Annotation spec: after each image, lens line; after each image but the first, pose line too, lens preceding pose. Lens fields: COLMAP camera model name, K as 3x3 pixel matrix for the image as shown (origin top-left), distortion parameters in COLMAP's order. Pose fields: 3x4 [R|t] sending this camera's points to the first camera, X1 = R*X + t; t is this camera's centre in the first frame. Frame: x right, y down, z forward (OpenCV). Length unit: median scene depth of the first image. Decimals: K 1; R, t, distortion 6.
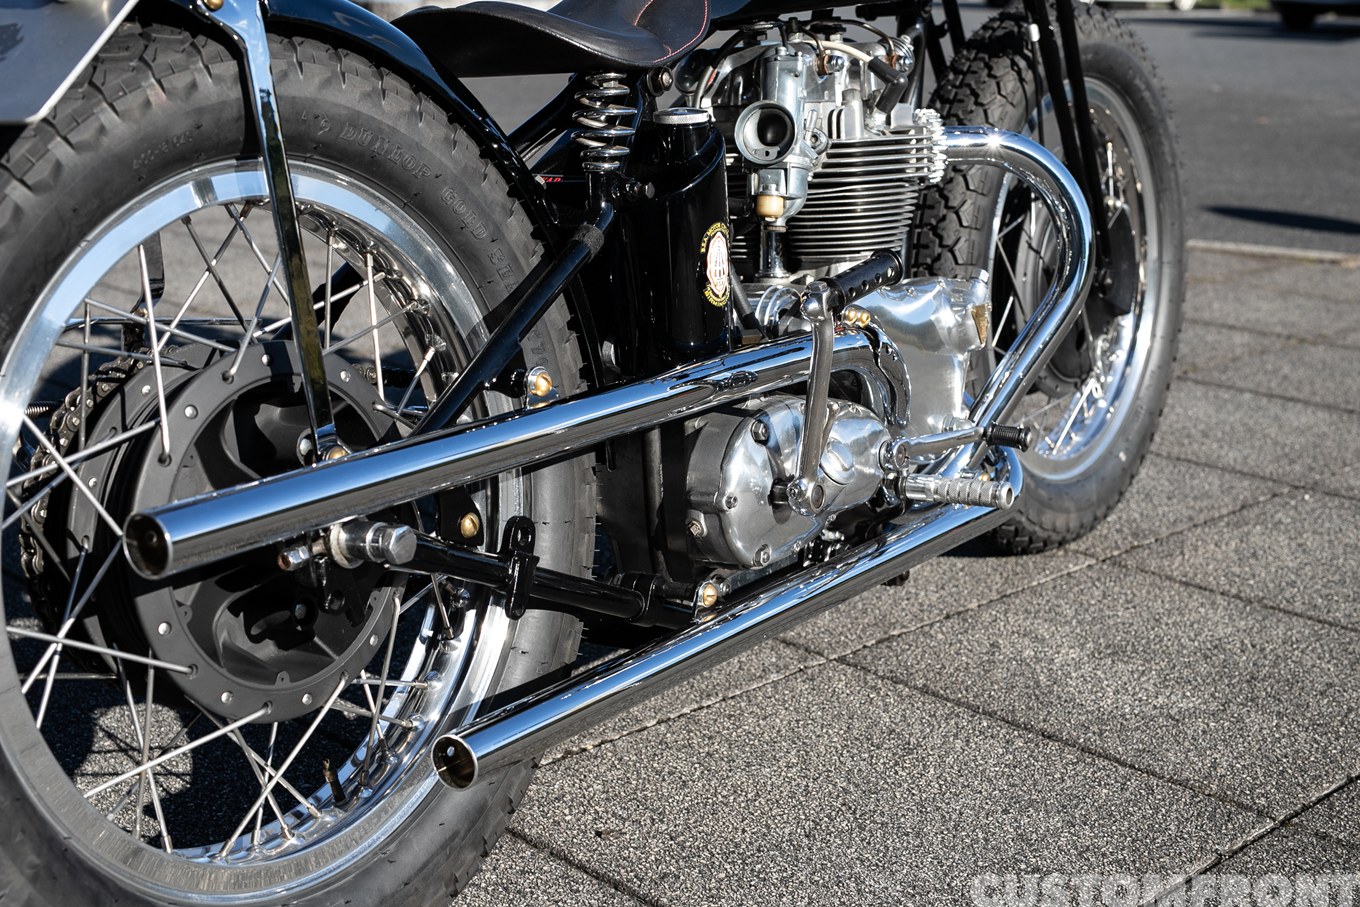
lens RADIAL K [[1941.3, 0, 680.0], [0, 1941.3, 453.5], [0, 0, 1]] dist [-0.005661, 0.037761]
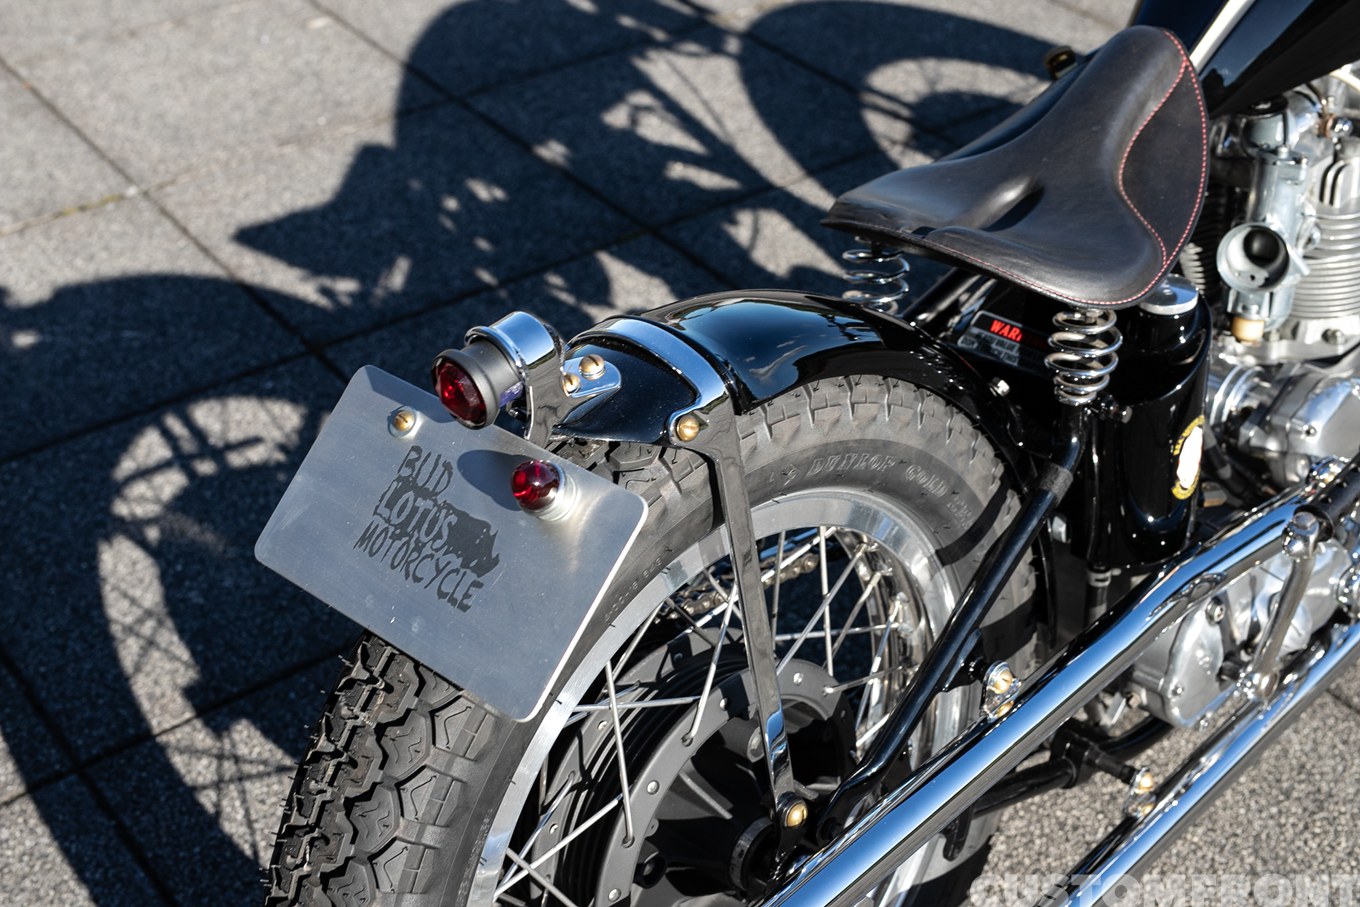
lens RADIAL K [[1941.3, 0, 680.0], [0, 1941.3, 453.5], [0, 0, 1]] dist [-0.005661, 0.037761]
pose [[0.988043, 0.067984, -0.138380, -0.078977], [-0.014070, 0.933549, 0.358173, -0.365330], [0.153534, -0.351943, 0.923343, 0.108978]]
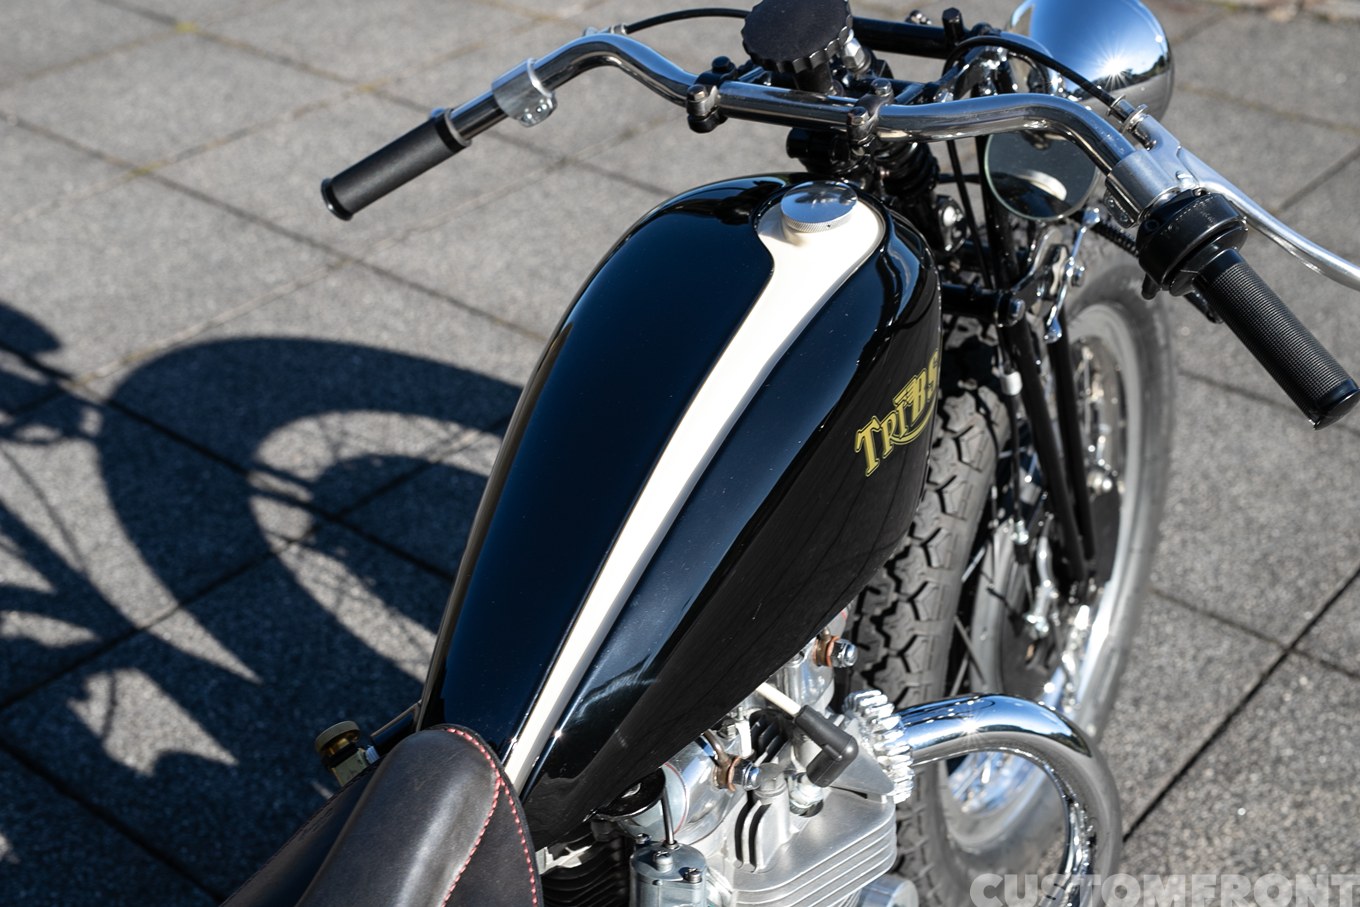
lens RADIAL K [[1941.3, 0, 680.0], [0, 1941.3, 453.5], [0, 0, 1]] dist [-0.005661, 0.037761]
pose [[0.994473, -0.067388, 0.080510, 0.016737], [0.039958, 0.952053, 0.303312, -0.477282], [-0.097089, -0.298418, 0.949484, 0.447275]]
